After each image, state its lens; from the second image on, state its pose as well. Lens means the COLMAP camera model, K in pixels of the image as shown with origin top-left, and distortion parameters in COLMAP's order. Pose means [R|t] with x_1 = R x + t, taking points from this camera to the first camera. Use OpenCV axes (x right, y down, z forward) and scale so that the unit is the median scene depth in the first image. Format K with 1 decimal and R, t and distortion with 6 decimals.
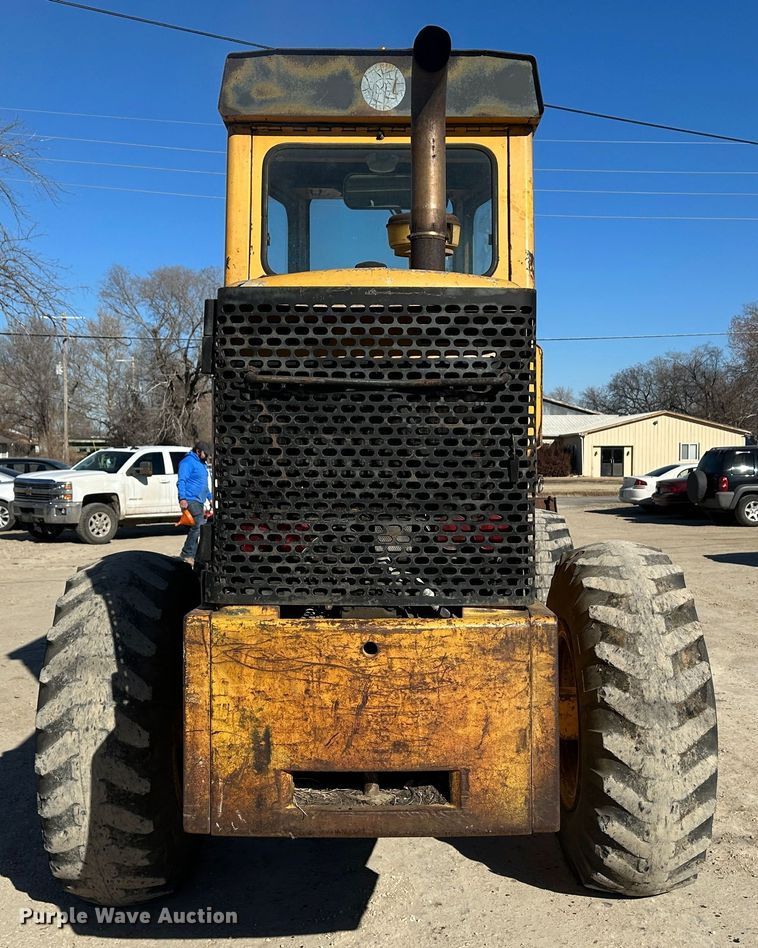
lens RADIAL K [[1097.0, 0, 417.9], [0, 1097.0, 495.1], [0, 0, 1]] dist [0.099945, -0.047579]
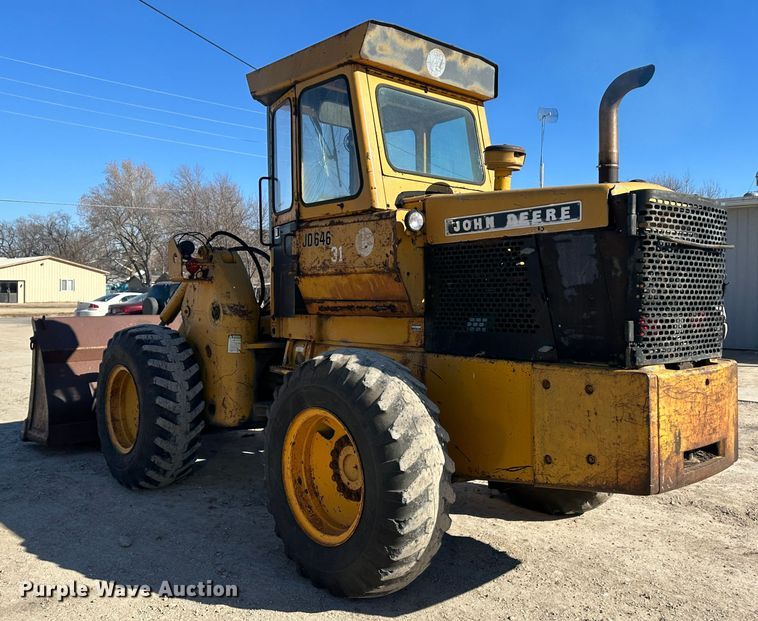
lens RADIAL K [[690.0, 0, 415.7], [0, 690.0, 289.7], [0, 0, 1]] dist [0.167507, -0.271972]
pose [[0.730984, 0.004638, 0.682379, -0.770178], [0.018848, 0.999458, -0.026984, 0.000395], [-0.682134, 0.032586, 0.730501, 0.265105]]
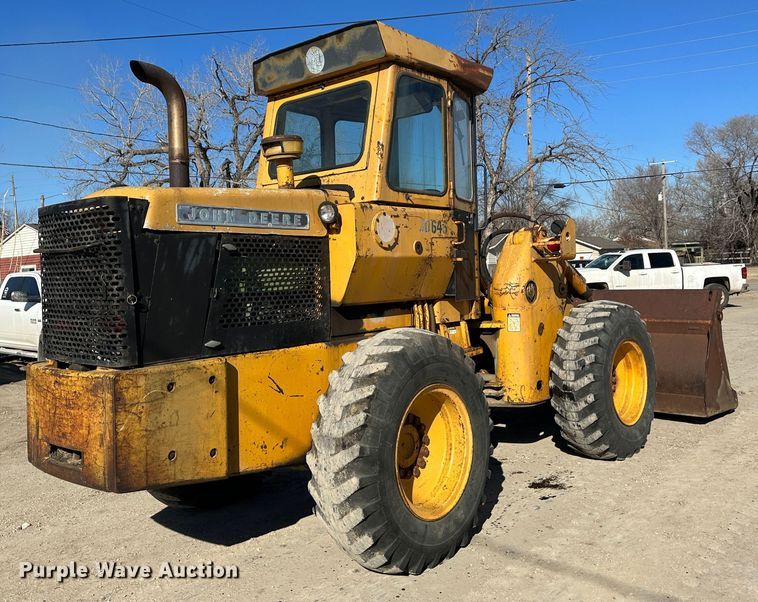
lens RADIAL K [[711.0, 0, 378.1], [0, 711.0, 254.9], [0, 0, 1]] dist [0.115508, -0.008603]
pose [[0.735004, -0.039916, -0.676887, 0.782914], [0.016542, 0.999024, -0.040950, -0.018682], [0.677861, 0.018901, 0.734947, 0.254744]]
